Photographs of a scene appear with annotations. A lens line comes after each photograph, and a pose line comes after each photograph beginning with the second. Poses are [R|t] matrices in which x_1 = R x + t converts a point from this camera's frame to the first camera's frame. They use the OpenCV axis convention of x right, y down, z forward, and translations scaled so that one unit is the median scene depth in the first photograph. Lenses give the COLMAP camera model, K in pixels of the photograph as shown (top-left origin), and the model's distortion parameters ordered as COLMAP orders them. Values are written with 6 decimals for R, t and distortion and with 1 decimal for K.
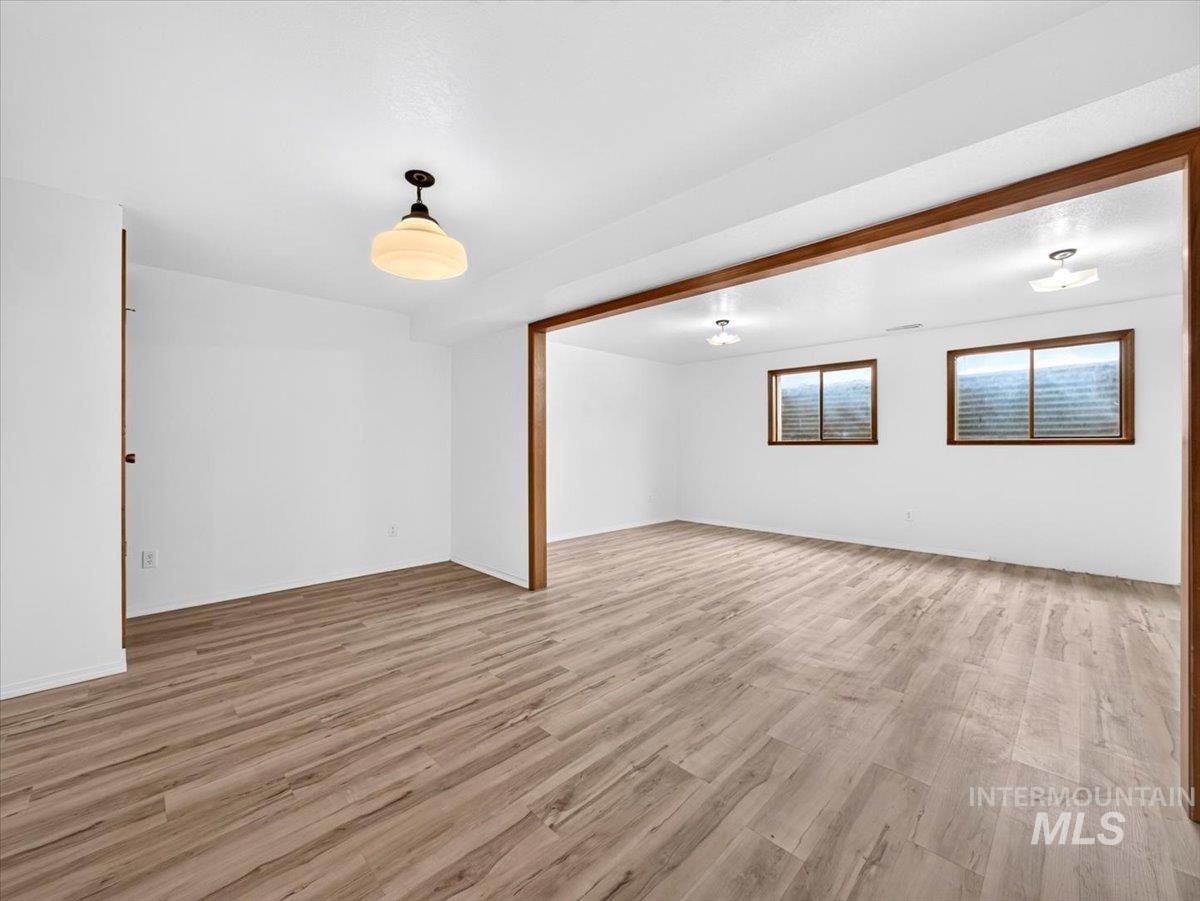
lens RADIAL K [[486.6, 0, 599.0], [0, 486.6, 441.9], [0, 0, 1]] dist [-0.000464, 0.000130]
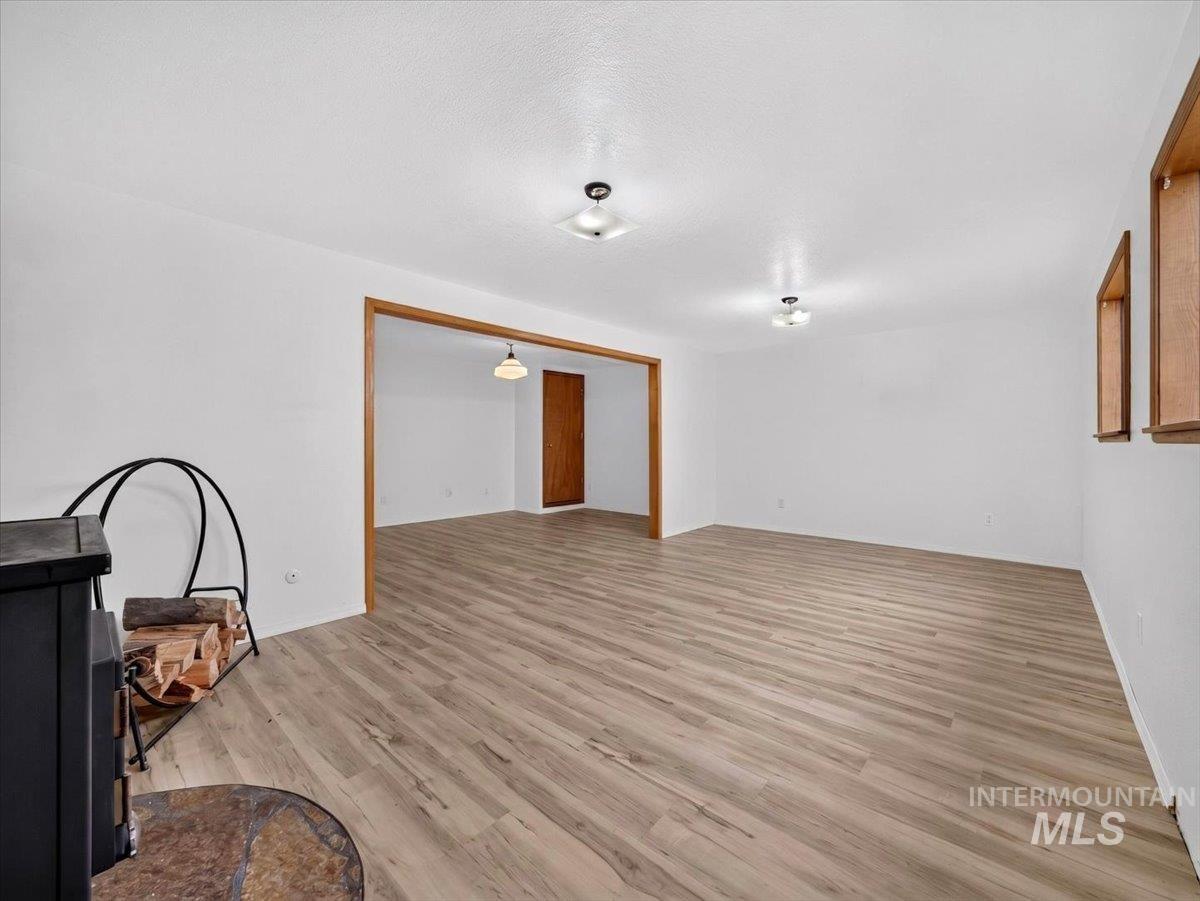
lens RADIAL K [[486.6, 0, 599.0], [0, 486.6, 441.9], [0, 0, 1]] dist [-0.000464, 0.000130]
pose [[0.049307, -0.003622, -0.998777, 1.437451], [-0.002226, 0.999991, -0.003736, 0.010425], [0.998781, 0.002408, 0.049298, 0.810277]]
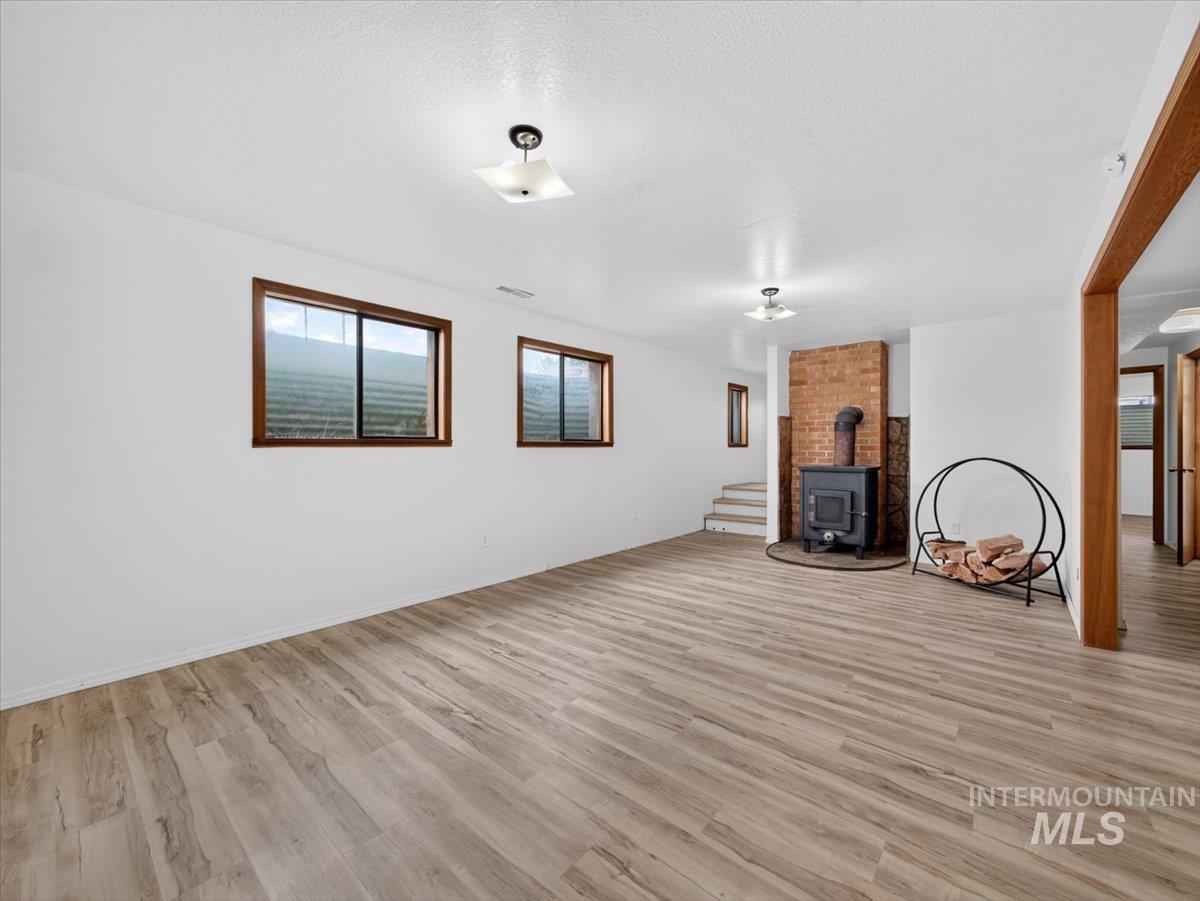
lens RADIAL K [[486.6, 0, 599.0], [0, 486.6, 441.9], [0, 0, 1]] dist [-0.000464, 0.000130]
pose [[-0.064447, 0.006247, 0.997902, -0.197643], [-0.005934, 0.999960, -0.006643, 0.002500], [-0.997903, -0.006350, -0.064408, 1.263679]]
